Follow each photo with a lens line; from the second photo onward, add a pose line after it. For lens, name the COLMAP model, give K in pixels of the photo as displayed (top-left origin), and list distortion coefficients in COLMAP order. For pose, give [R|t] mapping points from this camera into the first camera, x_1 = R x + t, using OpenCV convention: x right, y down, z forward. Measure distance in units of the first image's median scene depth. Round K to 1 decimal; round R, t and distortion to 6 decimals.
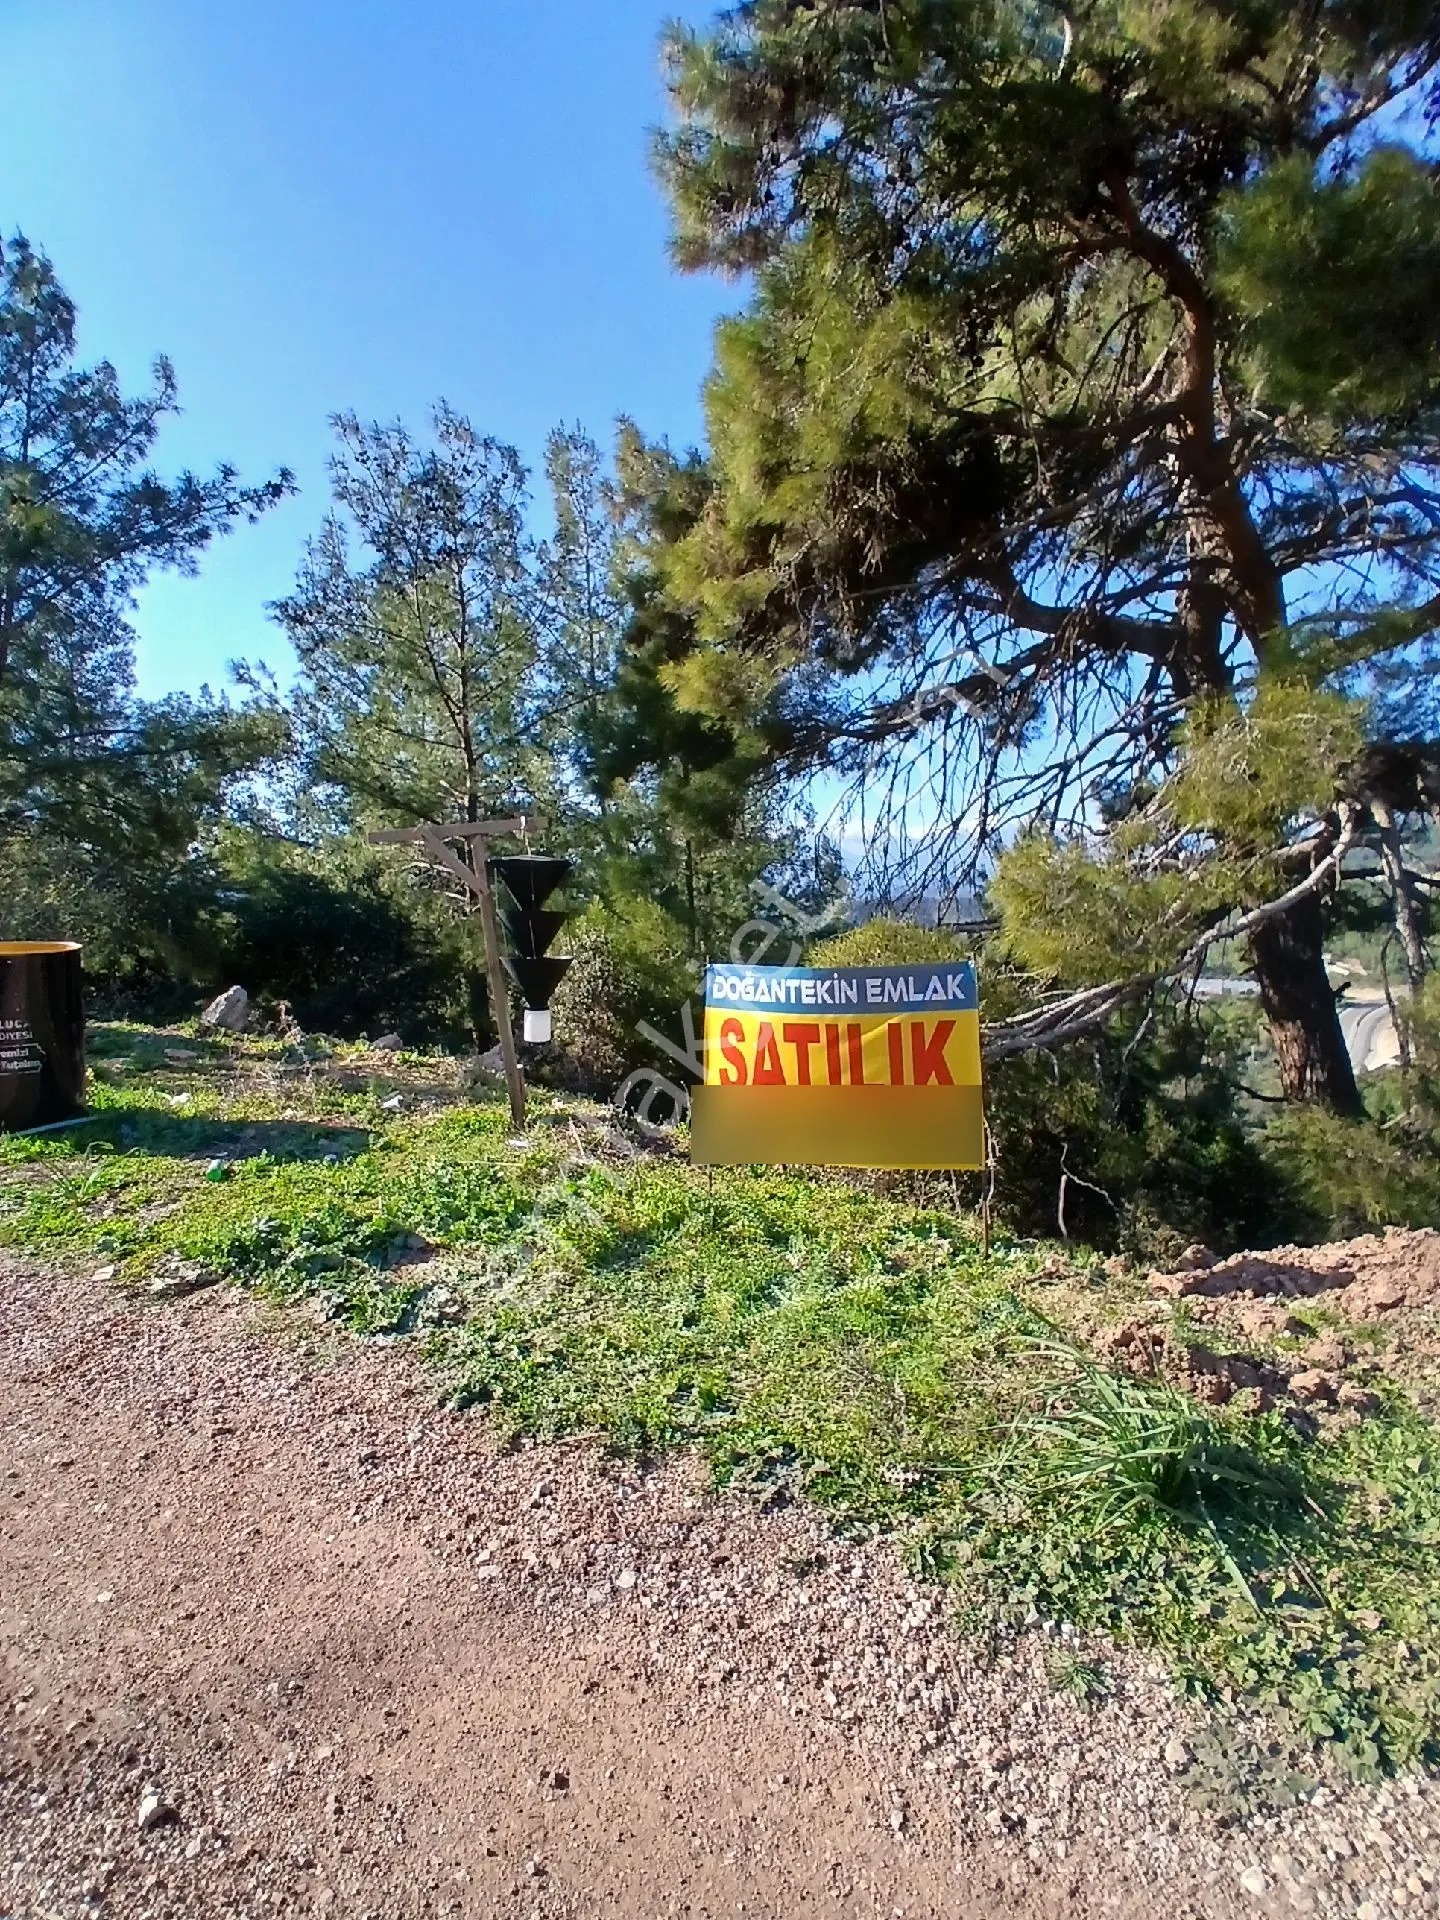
lens RADIAL K [[945.0, 0, 745.0], [0, 945.0, 971.0], [0, 0, 1]] dist [0.012843, -0.049506]
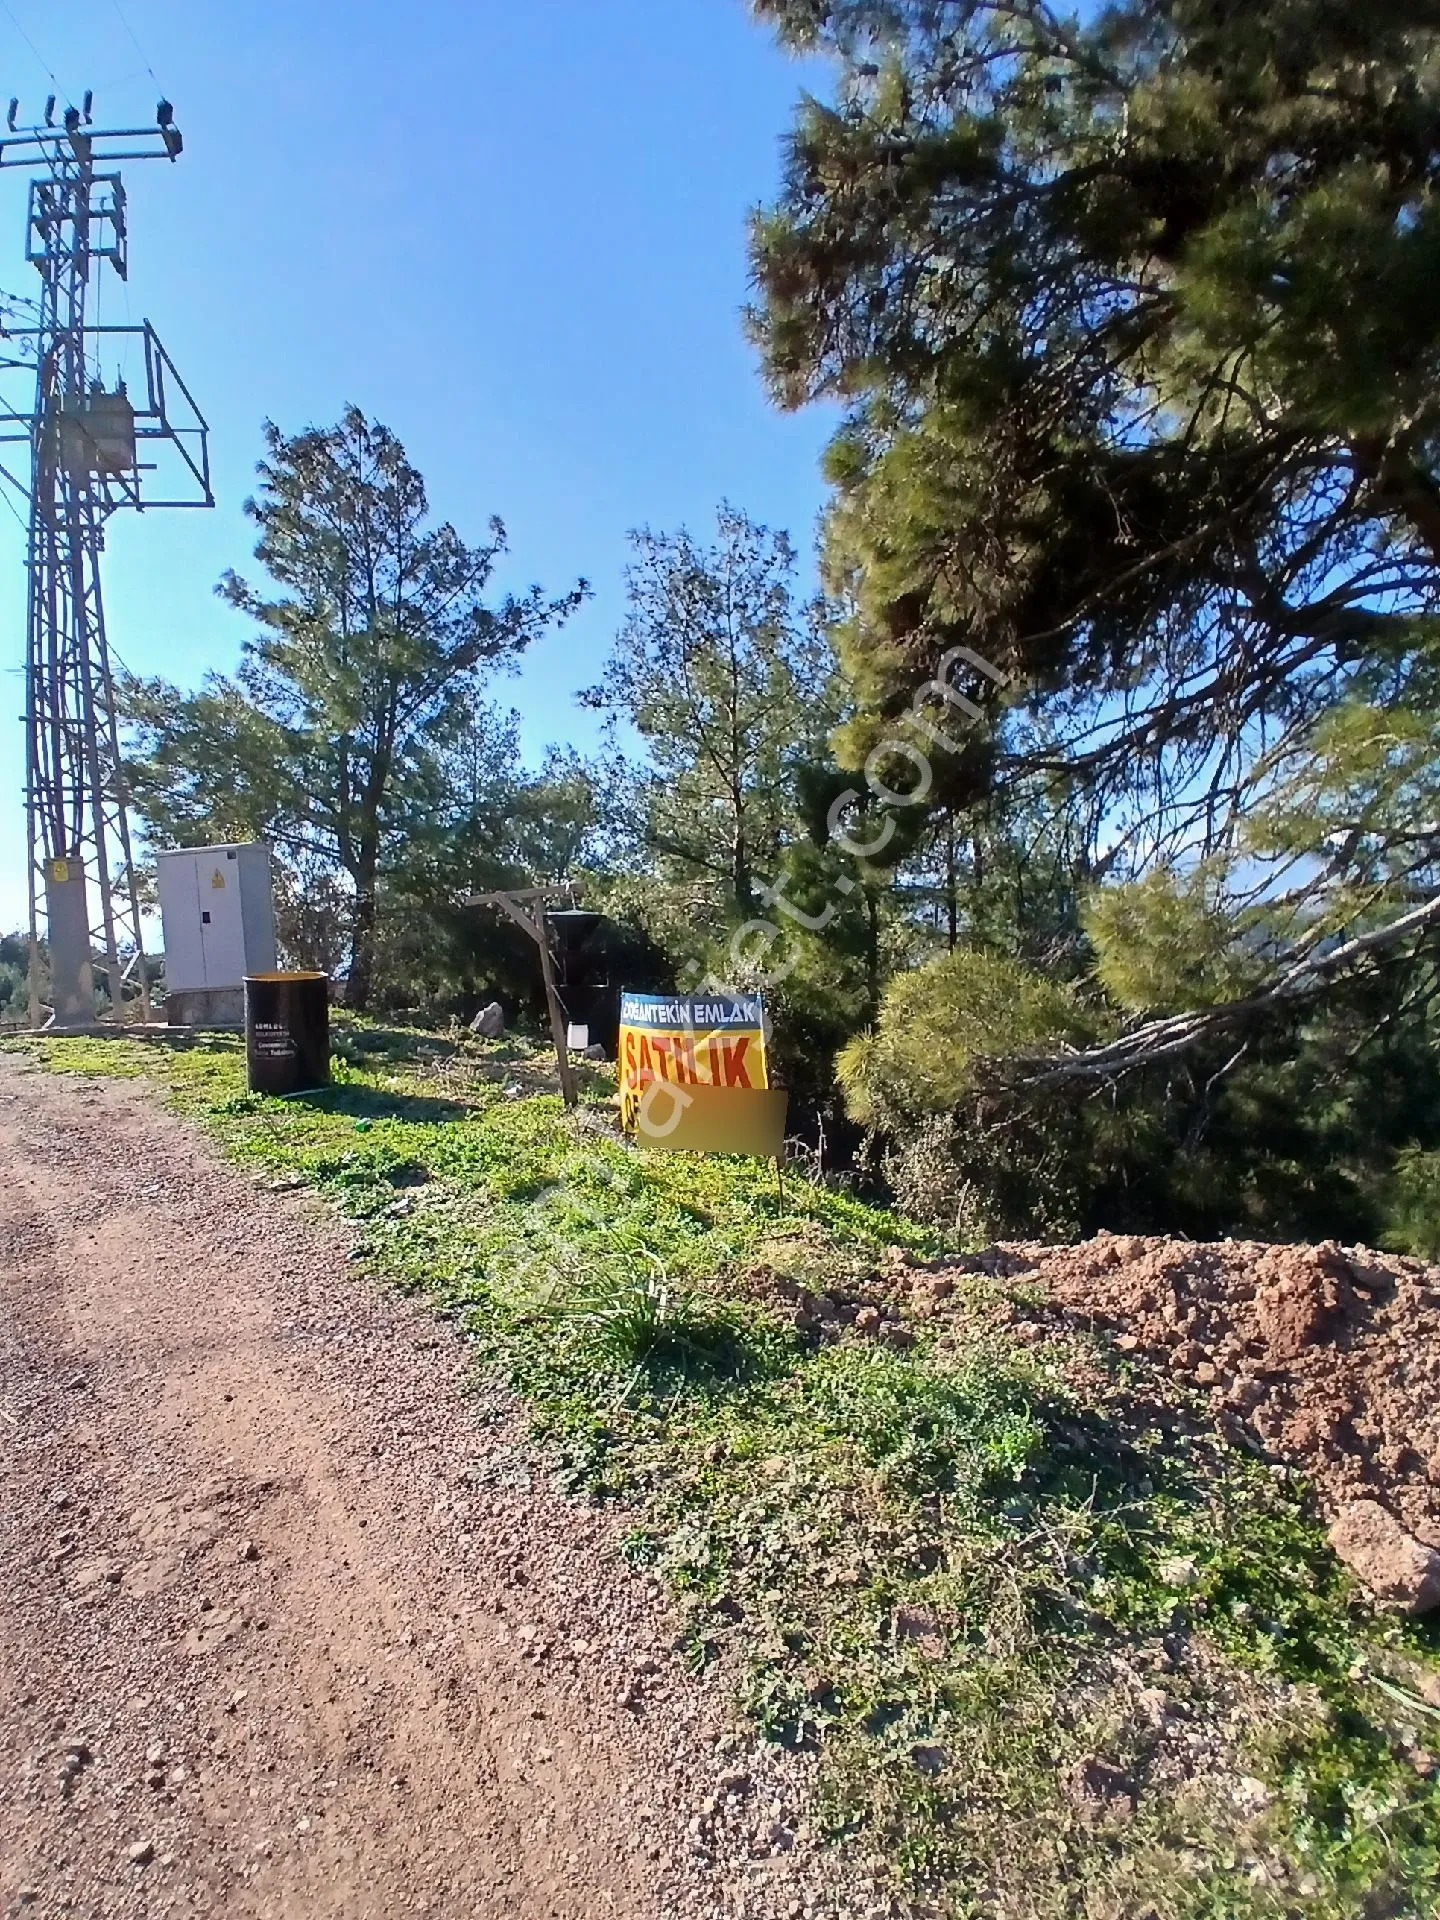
lens RADIAL K [[915.6, 0, 720.0], [0, 915.6, 960.0], [0, 0, 1]] dist [-0.001983, 0.000009]
pose [[0.932619, 0.002556, -0.360853, 0.131055], [-0.016722, 0.999207, -0.036139, -0.001859], [0.360474, 0.039738, 0.931922, -0.042821]]
